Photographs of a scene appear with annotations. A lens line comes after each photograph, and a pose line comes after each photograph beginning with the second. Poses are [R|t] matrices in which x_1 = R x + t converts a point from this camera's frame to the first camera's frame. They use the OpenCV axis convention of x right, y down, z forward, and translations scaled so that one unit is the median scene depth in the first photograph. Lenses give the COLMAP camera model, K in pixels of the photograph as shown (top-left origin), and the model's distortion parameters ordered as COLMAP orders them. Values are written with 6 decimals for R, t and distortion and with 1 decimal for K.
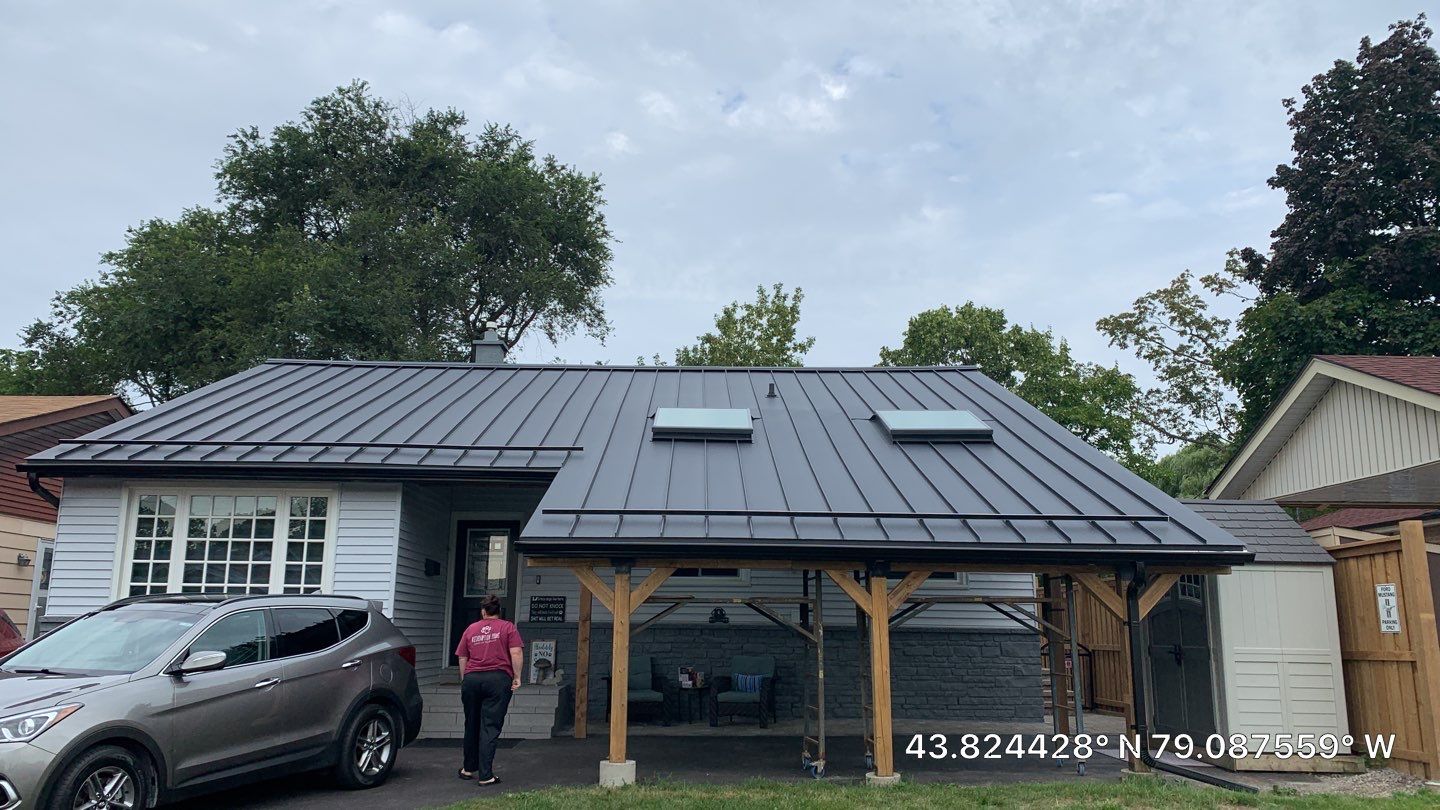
lens RADIAL K [[1041.0, 0, 728.5], [0, 1041.0, 449.1], [0, 0, 1]] dist [0.001128, 0.002436]
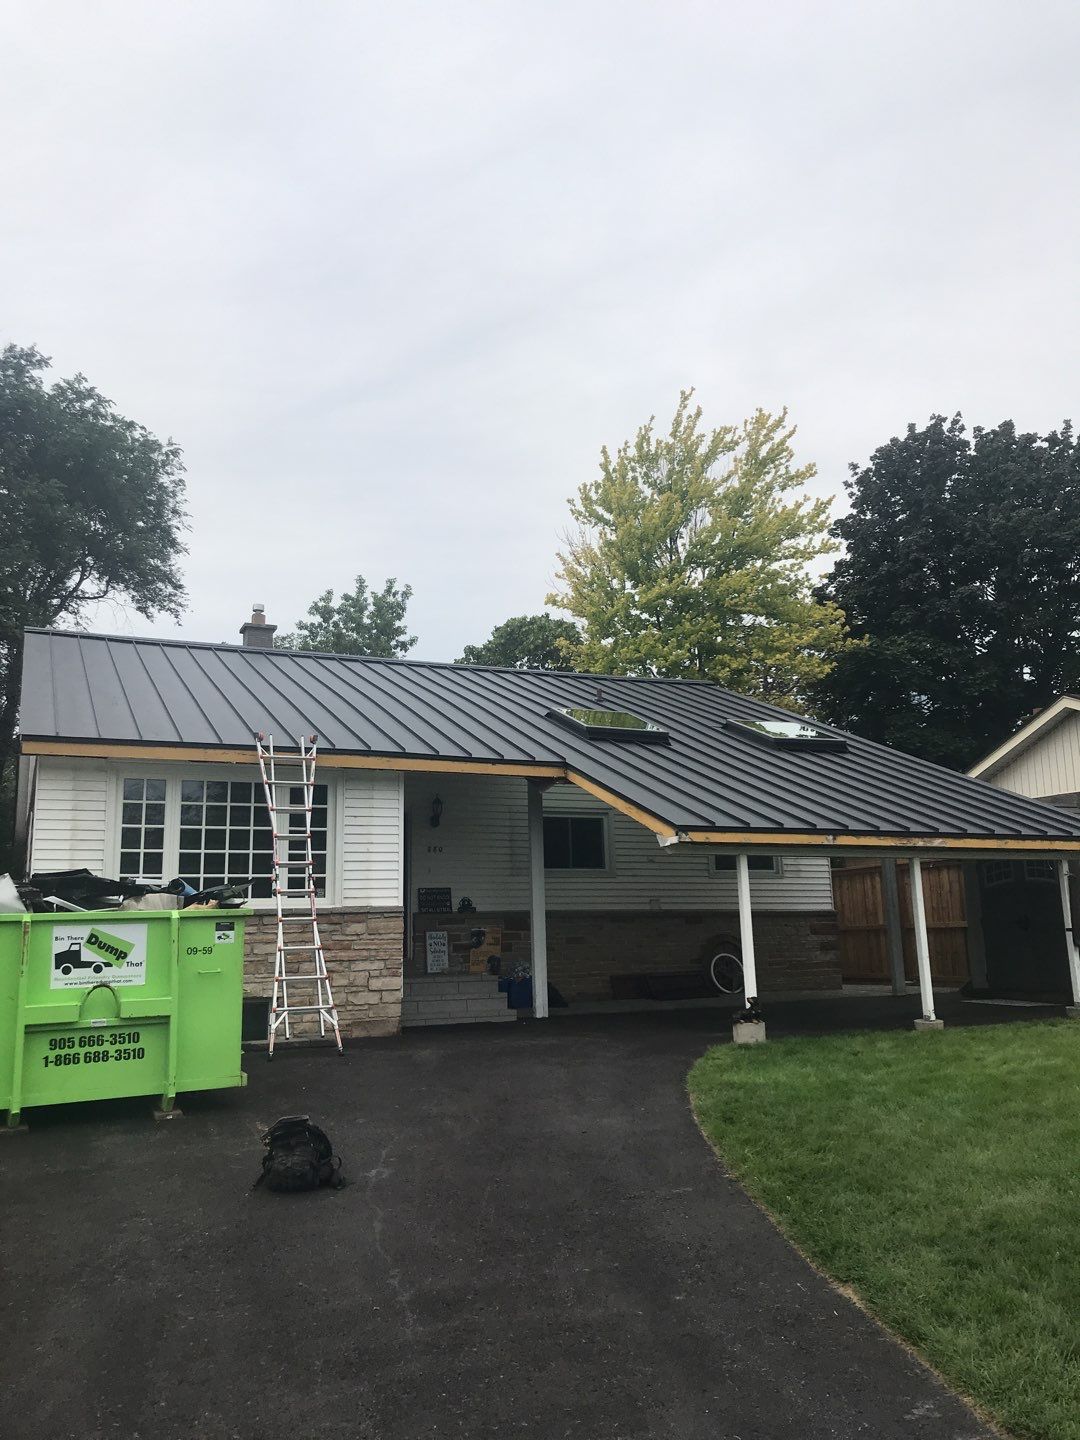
lens RADIAL K [[1101.5, 0, 516.7], [0, 1101.5, 742.5], [0, 0, 1]] dist [-0.002304, -0.003188]
pose [[0.926176, 0.037381, 0.375234, -0.312281], [-0.035996, 0.999295, -0.010702, 0.005689], [-0.375369, -0.003594, 0.926868, -0.011179]]
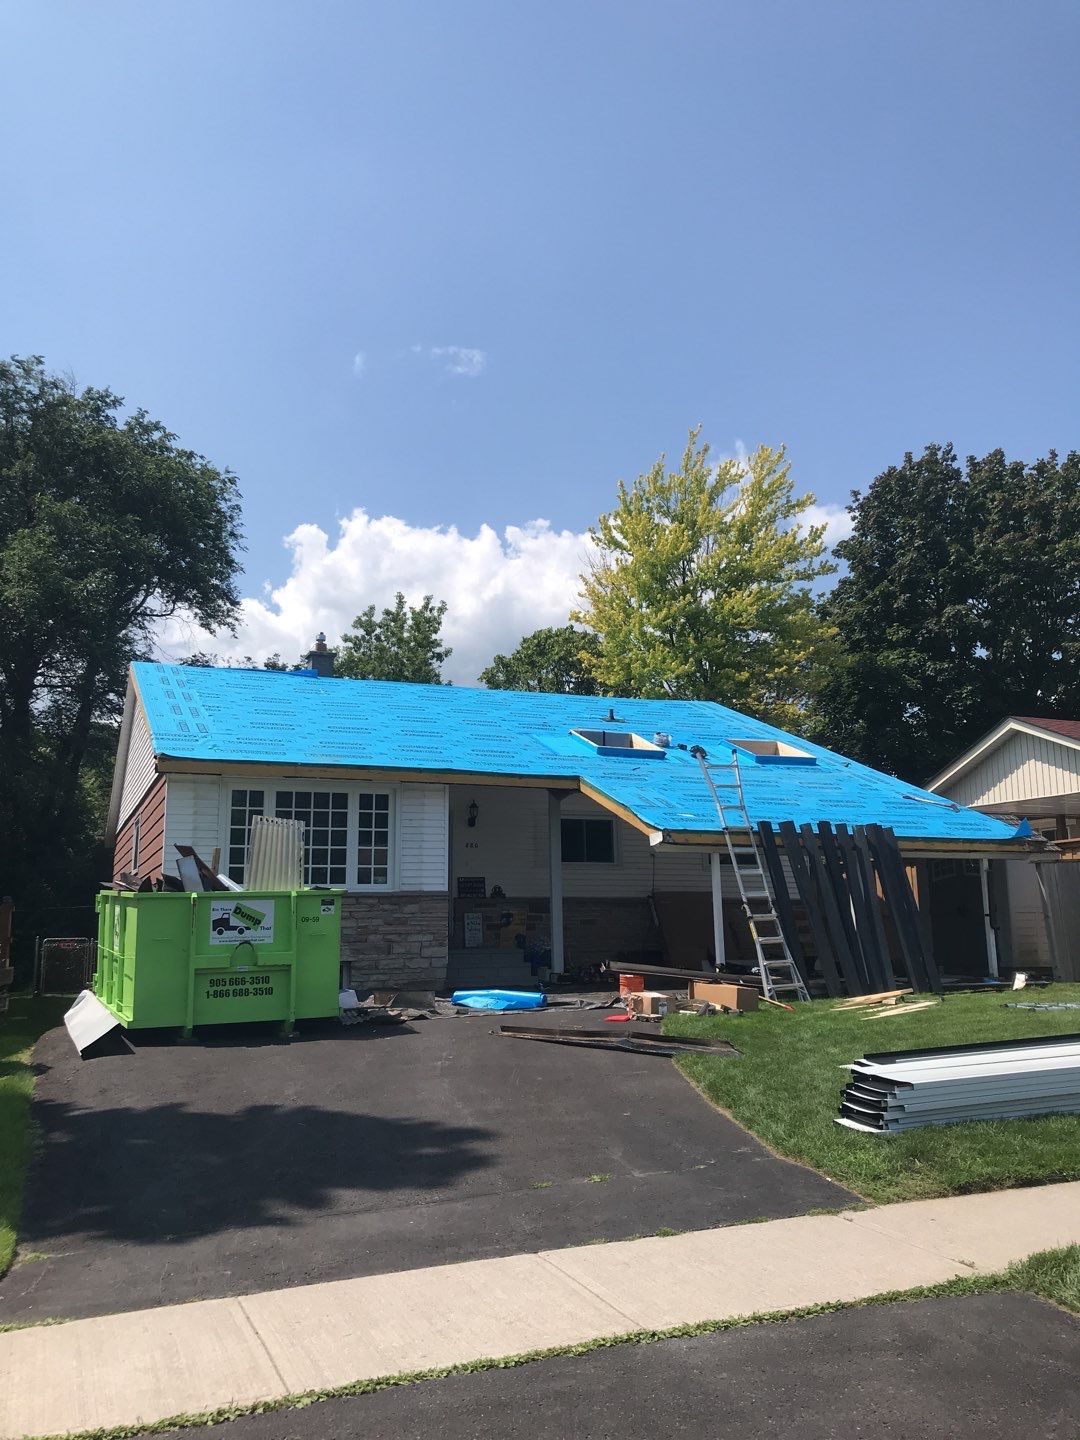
lens RADIAL K [[1101.5, 0, 516.7], [0, 1101.5, 742.5], [0, 0, 1]] dist [-0.002304, -0.003188]
pose [[0.935337, 0.038665, 0.351639, -0.360220], [-0.040312, 0.999184, -0.002638, -0.009286], [-0.351454, -0.011708, 0.936132, -0.137515]]
